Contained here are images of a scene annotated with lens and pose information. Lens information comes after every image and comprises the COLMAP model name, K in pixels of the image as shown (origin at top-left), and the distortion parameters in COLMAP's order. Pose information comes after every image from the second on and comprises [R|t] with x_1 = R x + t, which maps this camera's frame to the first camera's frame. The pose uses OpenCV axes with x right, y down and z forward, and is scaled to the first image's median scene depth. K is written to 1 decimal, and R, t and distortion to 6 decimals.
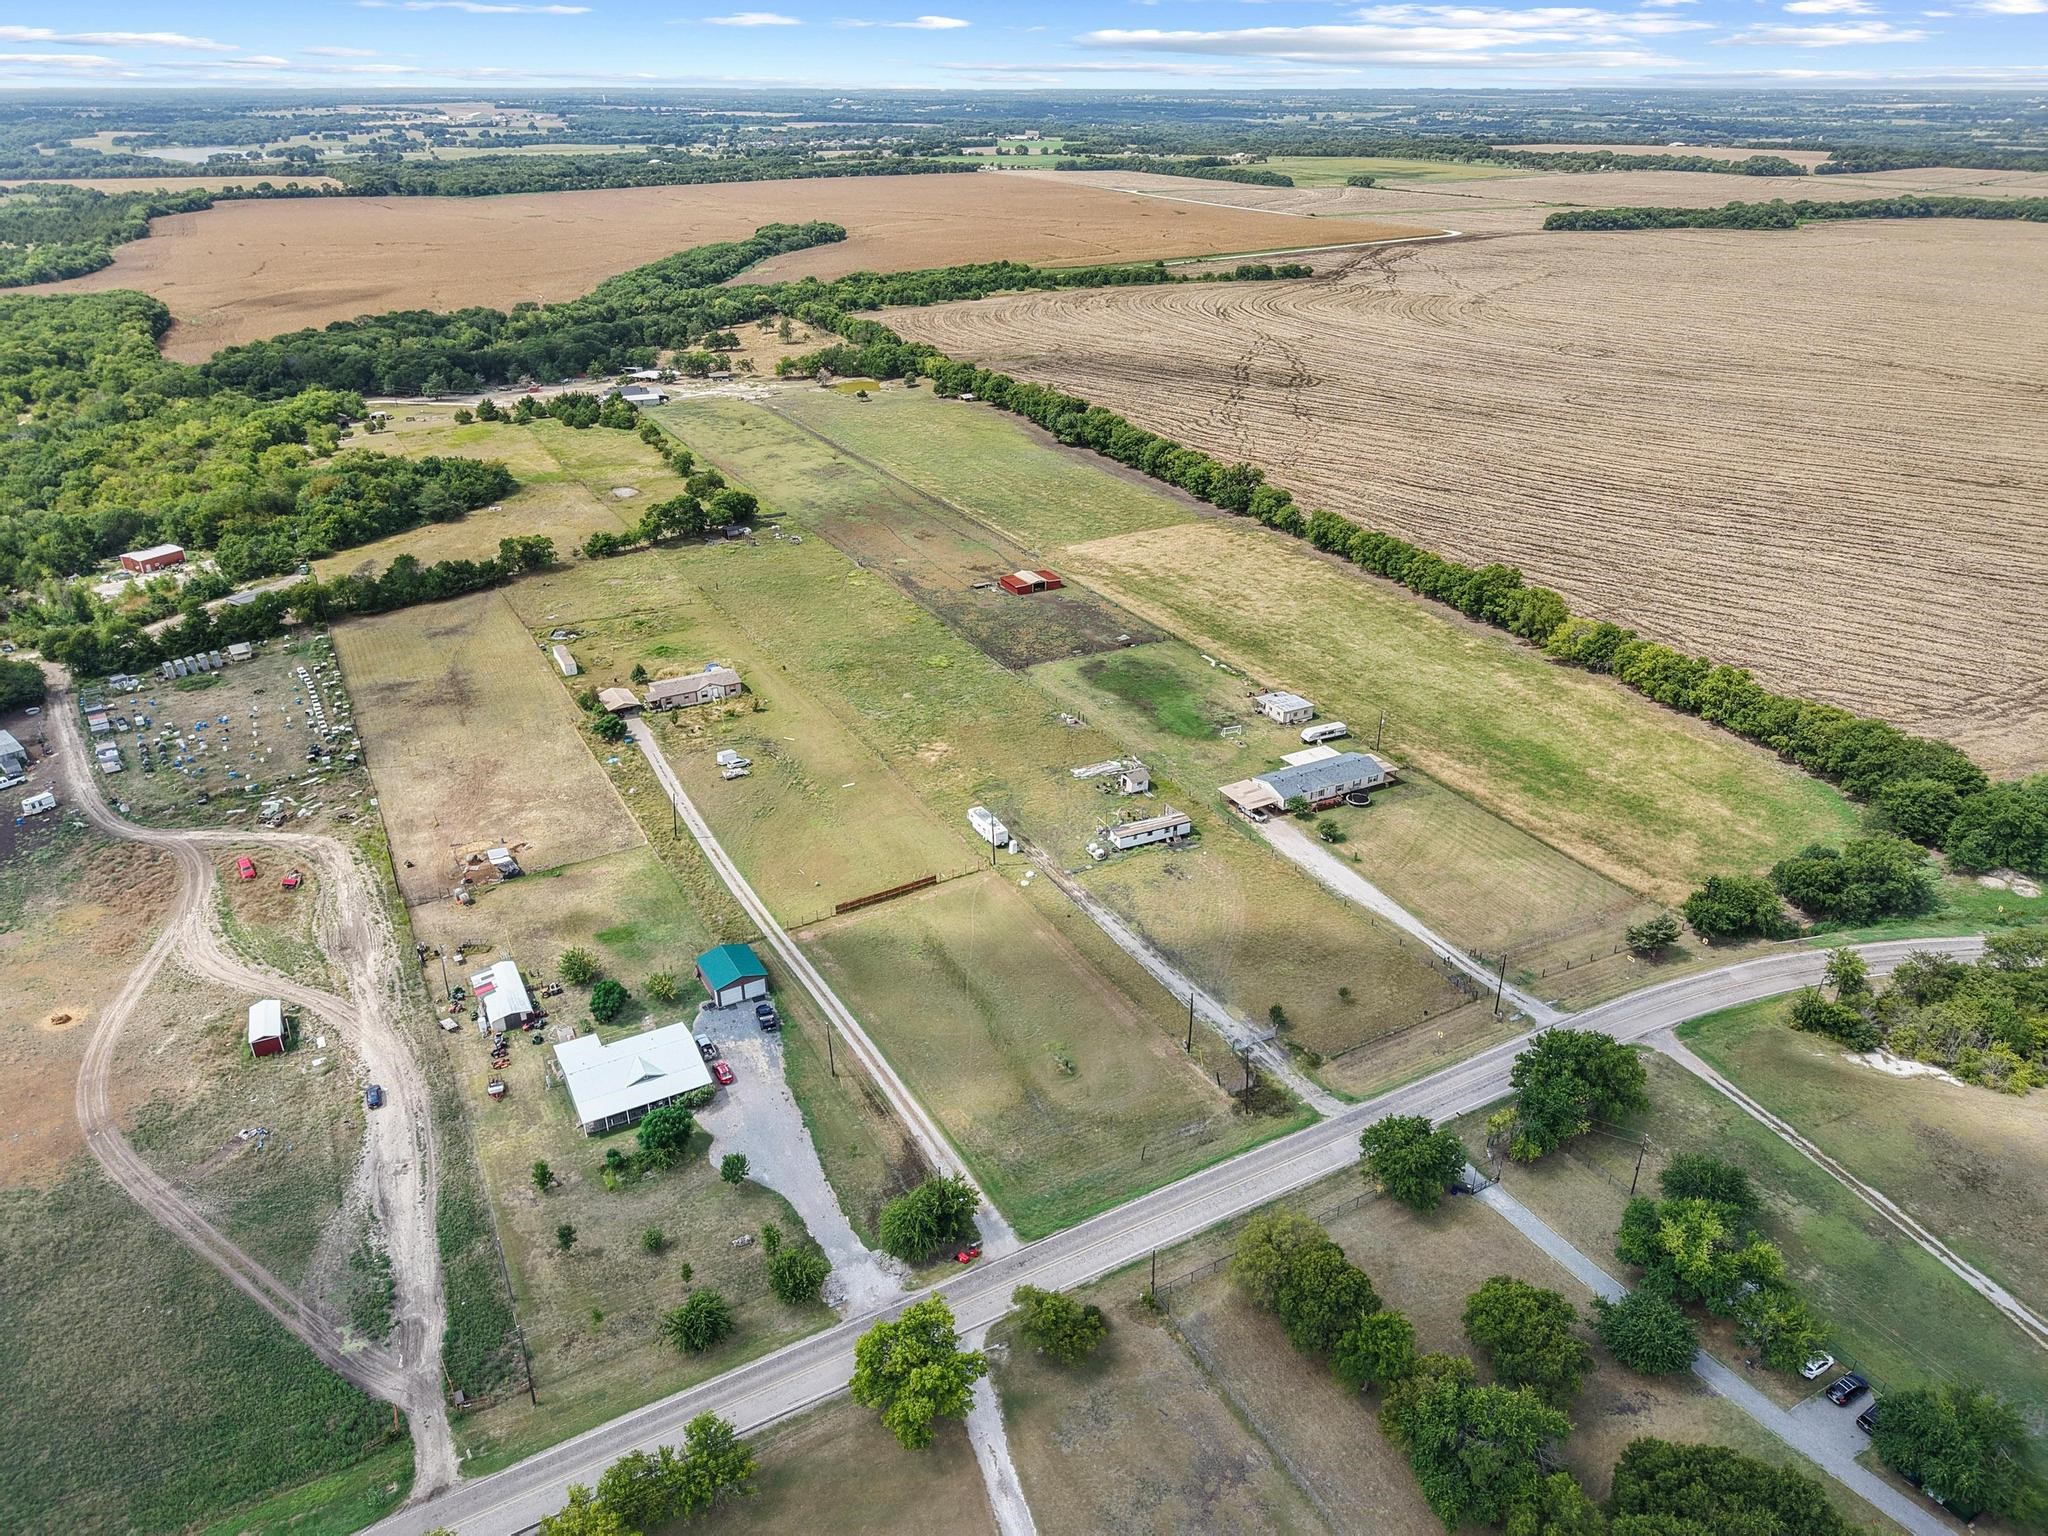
lens RADIAL K [[1373.1, 0, 1032.8], [0, 1373.1, 769.2], [0, 0, 1]] dist [0.016825, -0.015589]
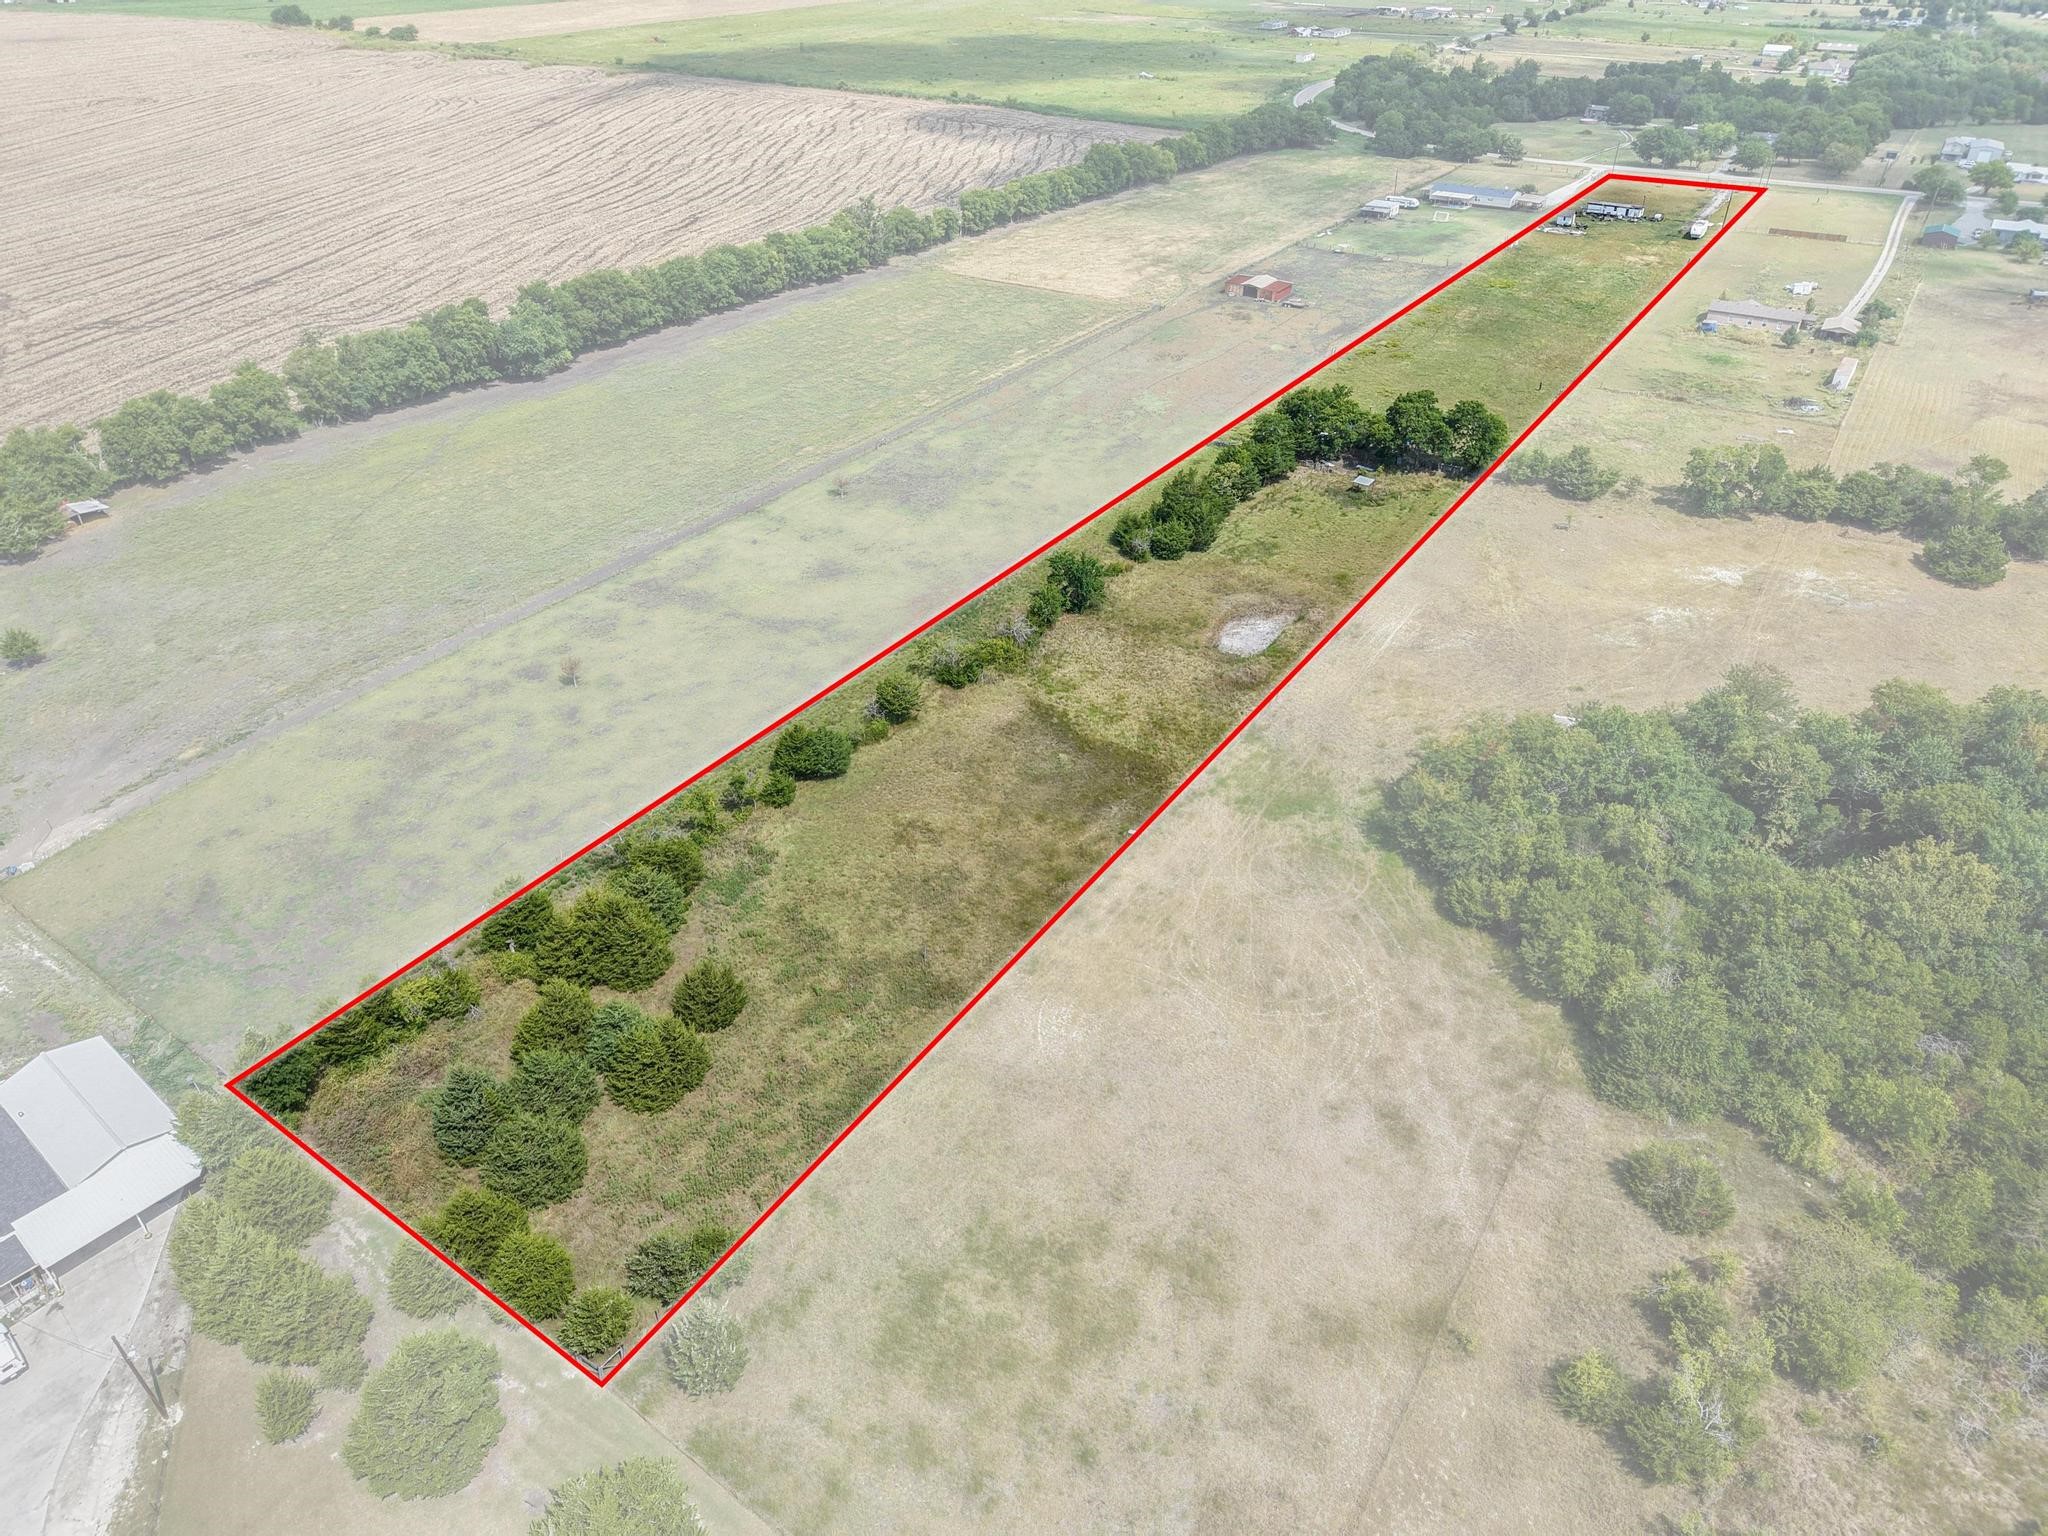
lens RADIAL K [[1373.1, 0, 1026.0], [0, 1373.1, 776.8], [0, 0, 1]] dist [0.016825, -0.015589]
pose [[-0.468206, -0.488385, 0.736385, -0.936870], [0.397042, 0.628224, 0.669097, -0.756072], [-0.789392, 0.605652, -0.100229, 1.809302]]
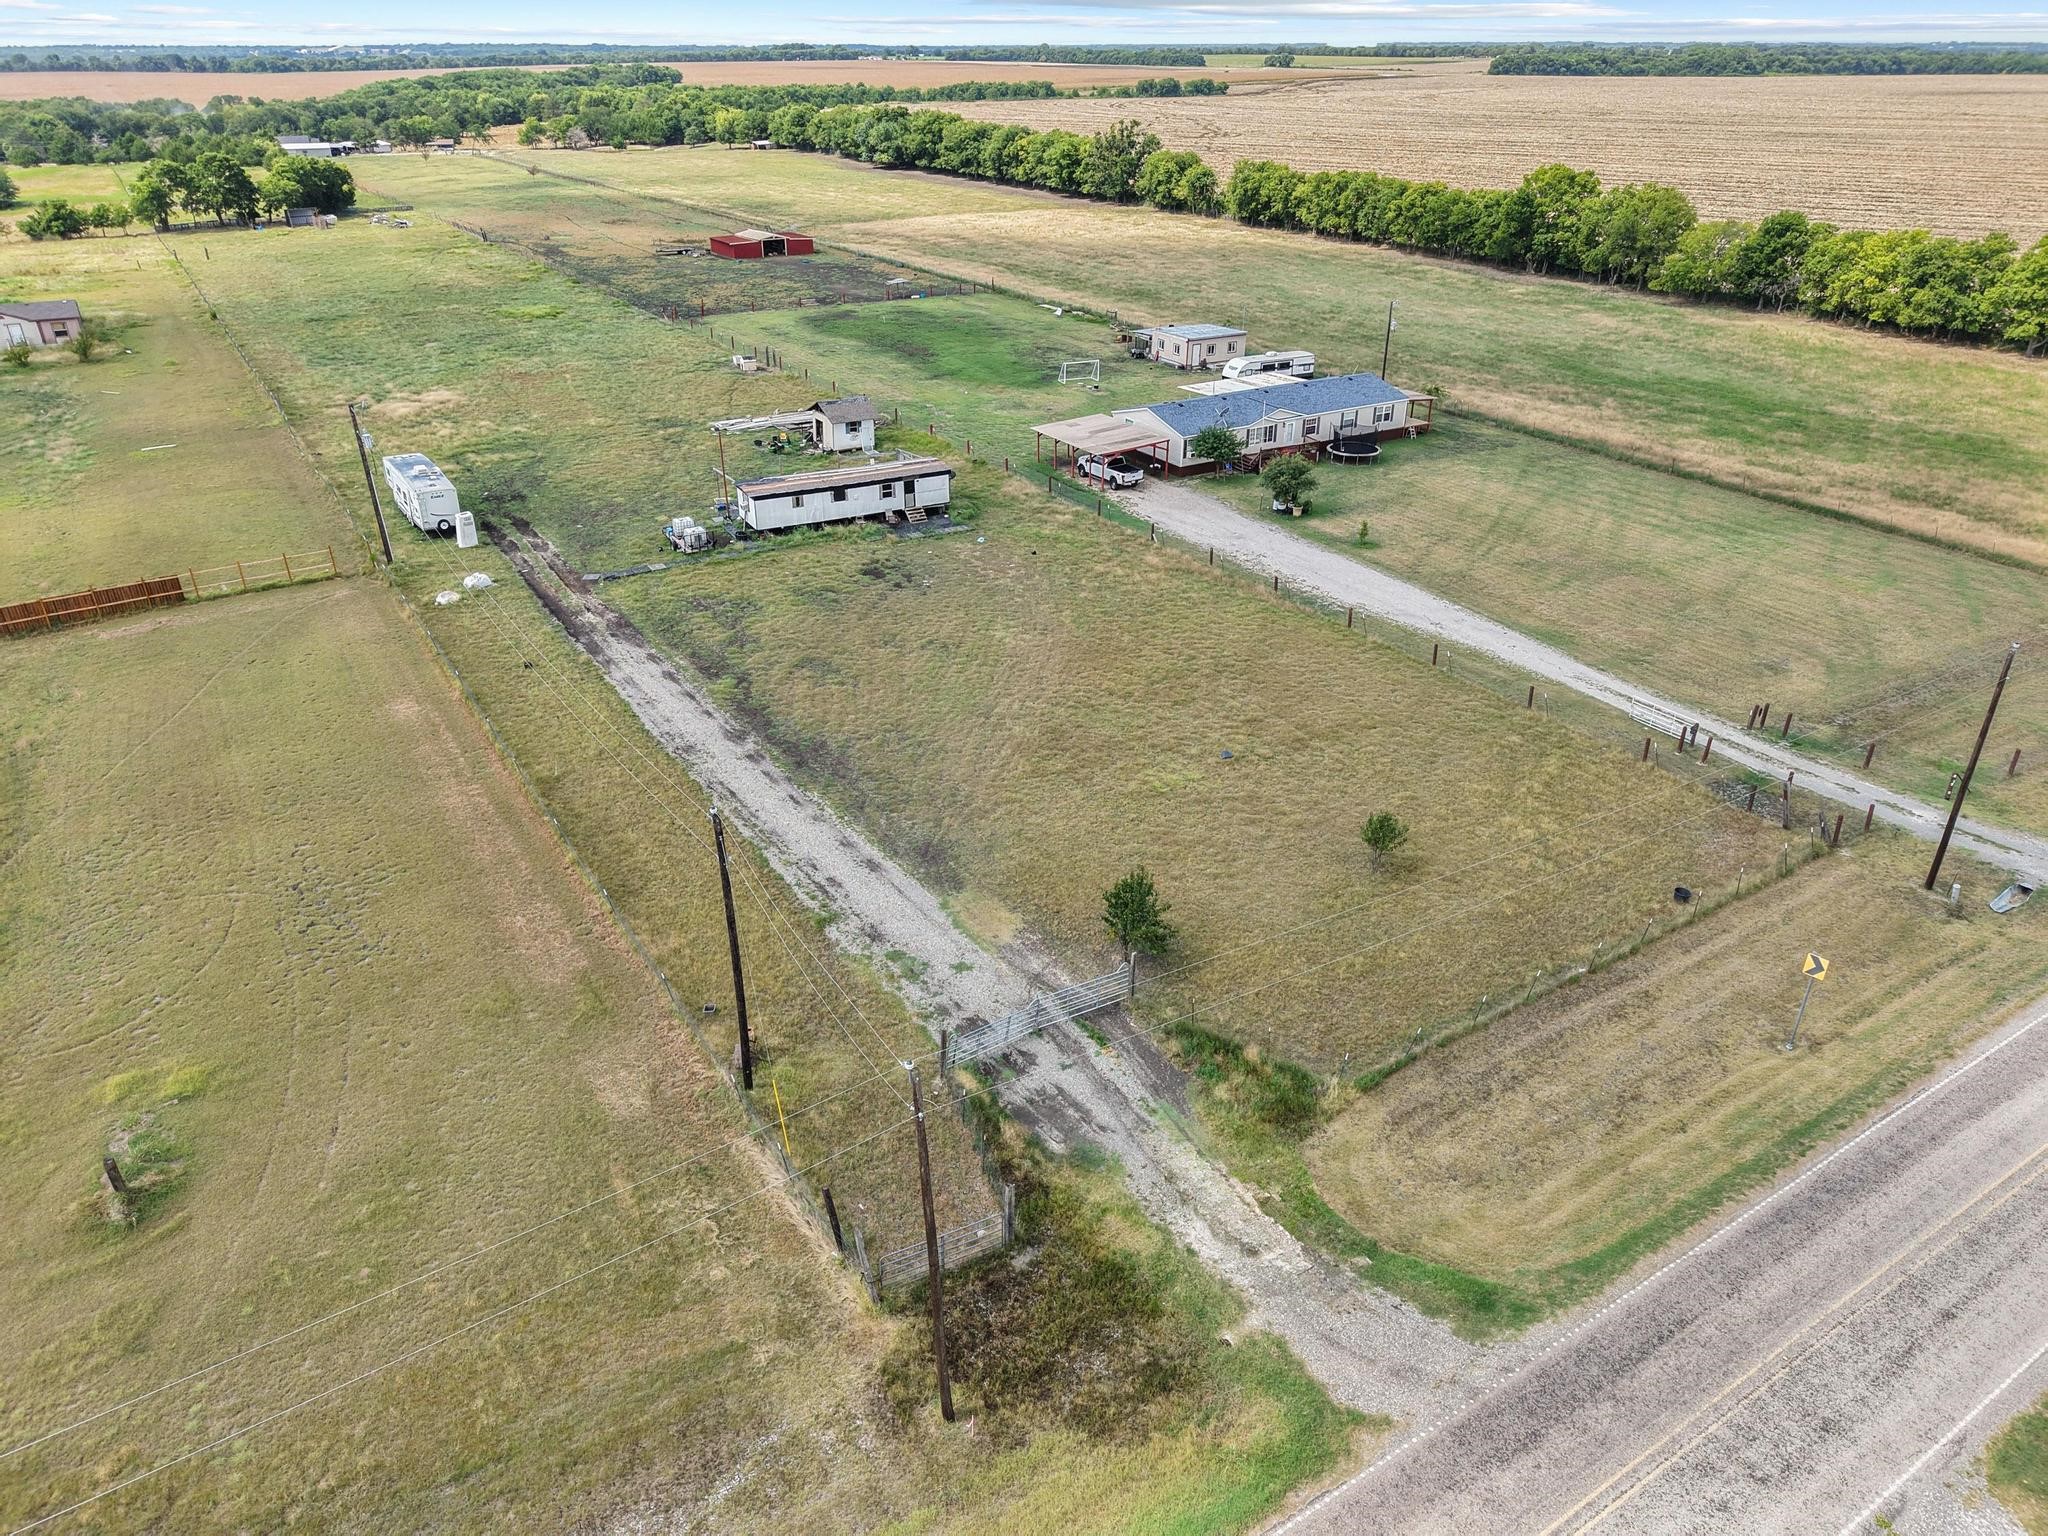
lens RADIAL K [[1373.1, 0, 1059.4], [0, 1373.1, 752.4], [0, 0, 1]] dist [0.016825, -0.015589]
pose [[0.997363, -0.023941, 0.068510, 0.102519], [0.023645, 0.999707, 0.005127, 0.102424], [-0.068613, -0.003494, 0.997637, 0.521926]]
